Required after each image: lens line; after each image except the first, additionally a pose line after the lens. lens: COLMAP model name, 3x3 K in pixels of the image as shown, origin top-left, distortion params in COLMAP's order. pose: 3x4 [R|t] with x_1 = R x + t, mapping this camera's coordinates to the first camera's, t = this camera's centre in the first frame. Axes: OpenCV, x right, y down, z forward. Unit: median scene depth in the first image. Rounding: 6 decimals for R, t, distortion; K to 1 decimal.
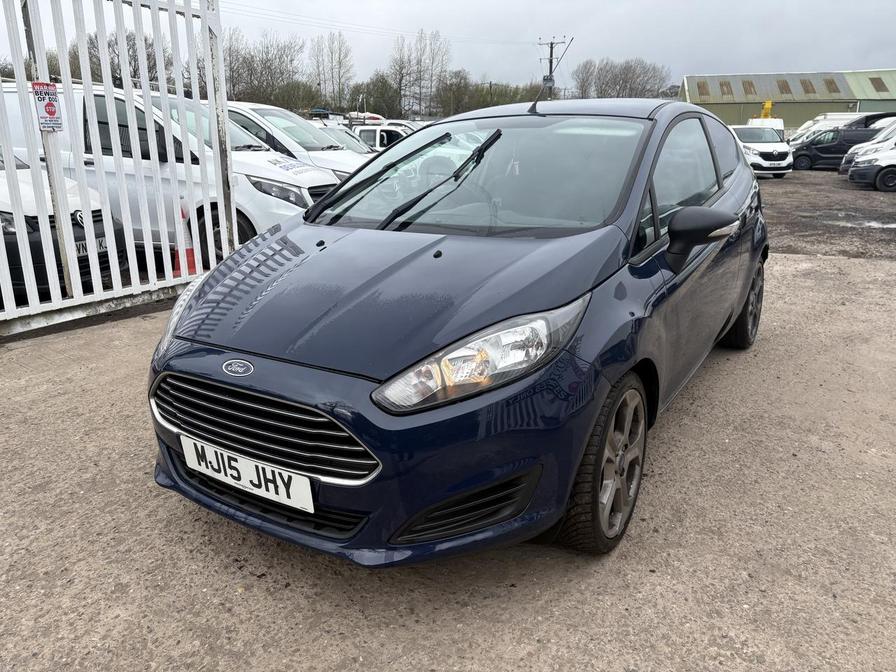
lens RADIAL K [[679.8, 0, 444.8], [0, 679.8, 336.7], [0, 0, 1]] dist [0.041474, -0.043599]
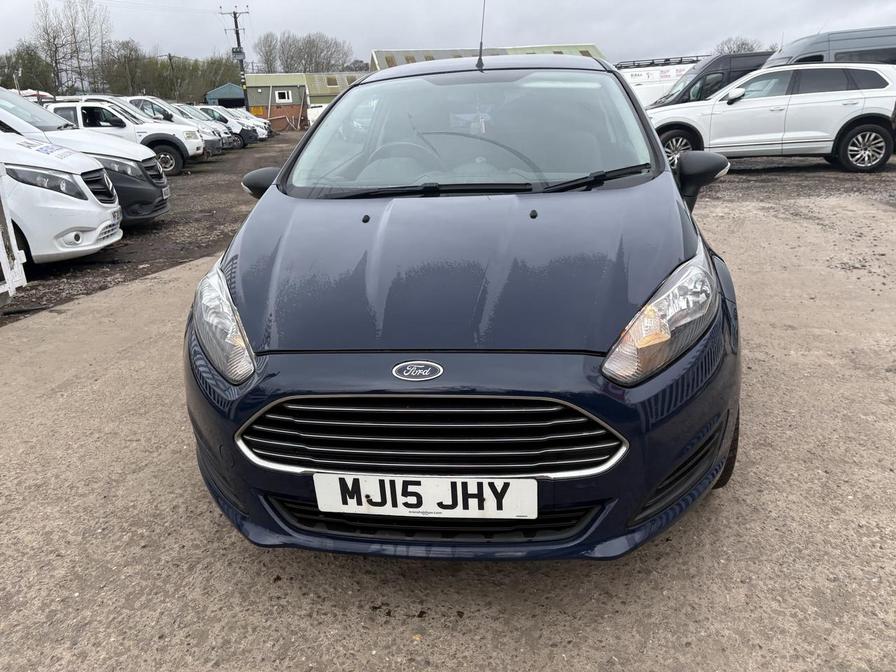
lens RADIAL K [[679.8, 0, 451.2], [0, 679.8, 337.5], [0, 0, 1]] dist [0.041474, -0.043599]
pose [[0.900159, -0.162676, 0.404043, -0.530930], [0.149589, 0.986675, 0.063990, -0.035113], [-0.409069, 0.002839, 0.912499, 0.222144]]
